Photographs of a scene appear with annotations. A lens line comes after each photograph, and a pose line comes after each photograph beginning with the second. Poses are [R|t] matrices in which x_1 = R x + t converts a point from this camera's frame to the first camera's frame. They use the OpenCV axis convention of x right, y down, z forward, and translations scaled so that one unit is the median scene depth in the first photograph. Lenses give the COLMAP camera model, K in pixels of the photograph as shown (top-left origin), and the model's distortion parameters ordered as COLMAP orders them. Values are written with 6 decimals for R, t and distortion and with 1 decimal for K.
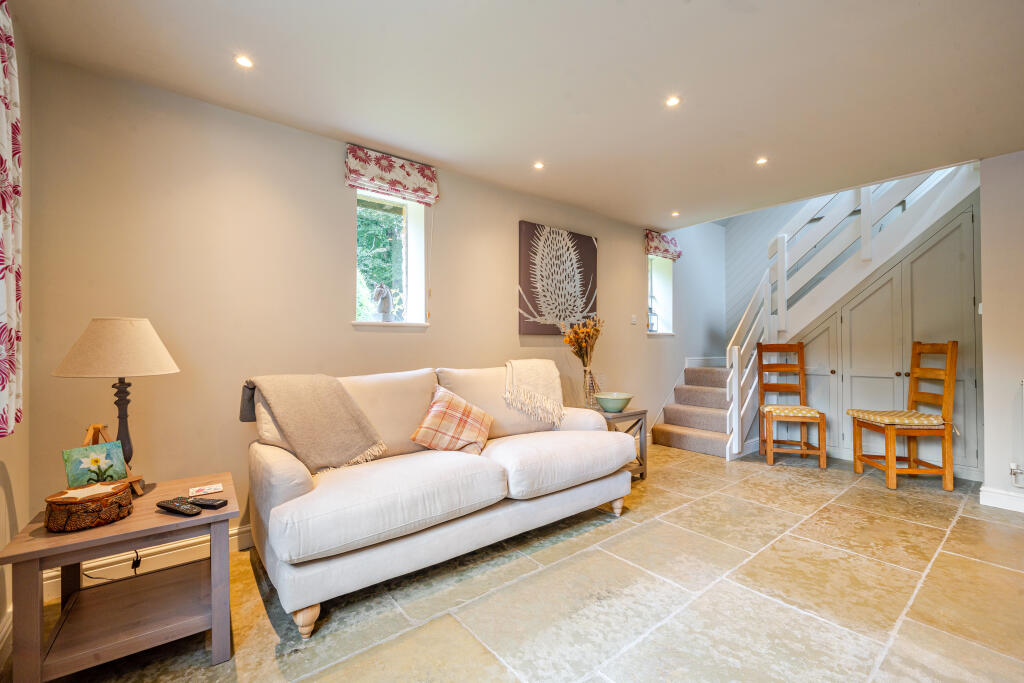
lens RADIAL K [[433.8, 0, 511.5], [0, 433.8, 344.2], [0, 0, 1]] dist [0.000687, -0.000090]
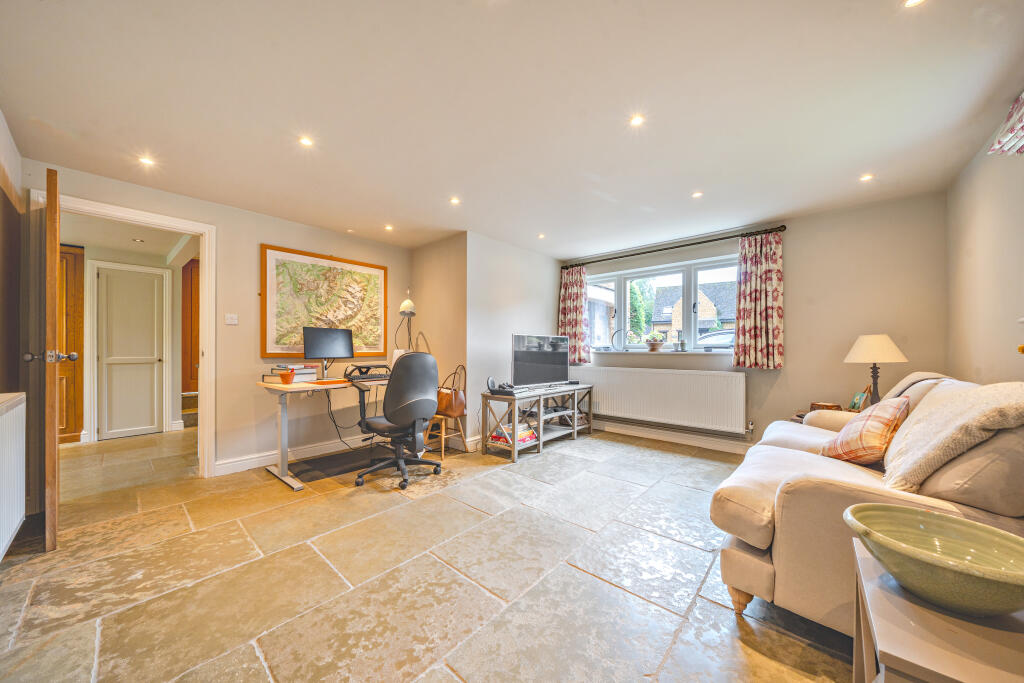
lens RADIAL K [[344.9, 0, 513.1], [0, 344.9, 347.1], [0, 0, 1]] dist [0.000950, 0.000000]
pose [[-0.985142, -0.000894, -0.171738, 0.758227], [0.000218, 0.999979, -0.006455, 0.003191], [0.171740, -0.006397, -0.985121, 1.652795]]
